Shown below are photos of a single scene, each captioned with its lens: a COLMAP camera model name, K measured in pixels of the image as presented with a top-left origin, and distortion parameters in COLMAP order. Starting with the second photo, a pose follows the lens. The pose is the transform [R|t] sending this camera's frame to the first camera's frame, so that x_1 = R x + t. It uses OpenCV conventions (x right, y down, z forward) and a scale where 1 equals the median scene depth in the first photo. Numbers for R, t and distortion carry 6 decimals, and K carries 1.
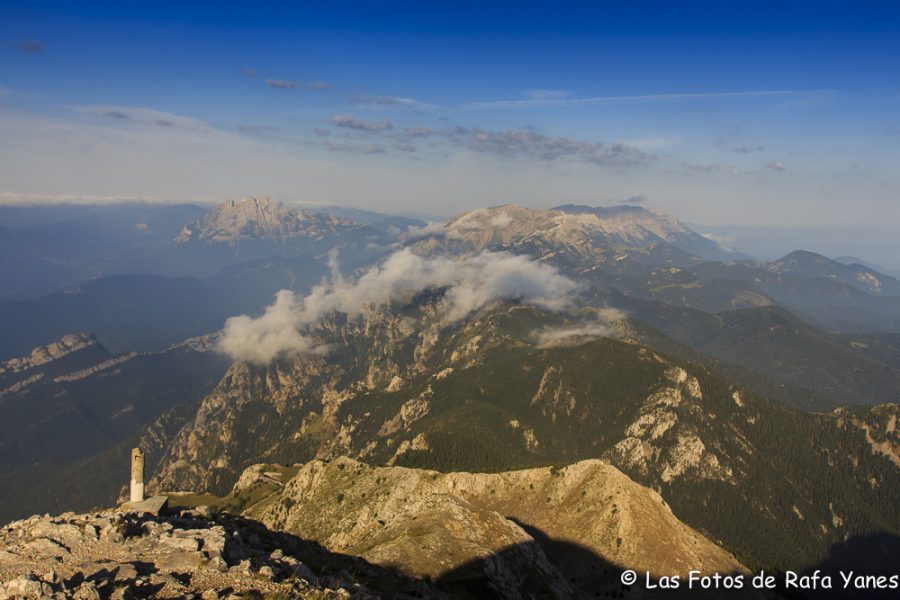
lens RADIAL K [[1071.4, 0, 450.0], [0, 1071.4, 300.0], [0, 0, 1]] dist [0.031960, 0.012867]
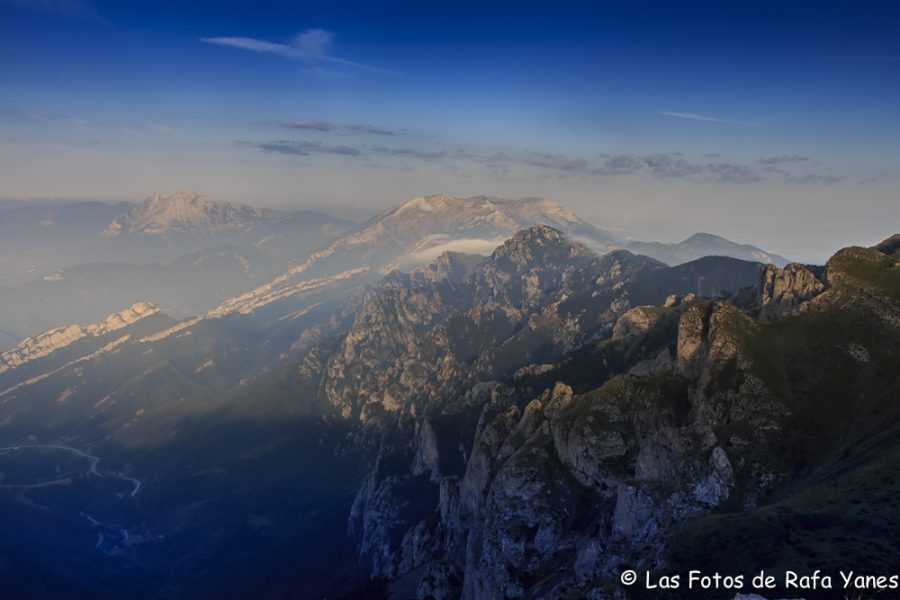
lens RADIAL K [[1071.4, 0, 450.0], [0, 1071.4, 300.0], [0, 0, 1]] dist [0.031960, 0.012867]
pose [[0.991591, -0.022464, 0.127449, -0.177868], [0.022334, 0.999748, 0.002447, 0.034594], [-0.127472, 0.000421, 0.991842, -0.161711]]
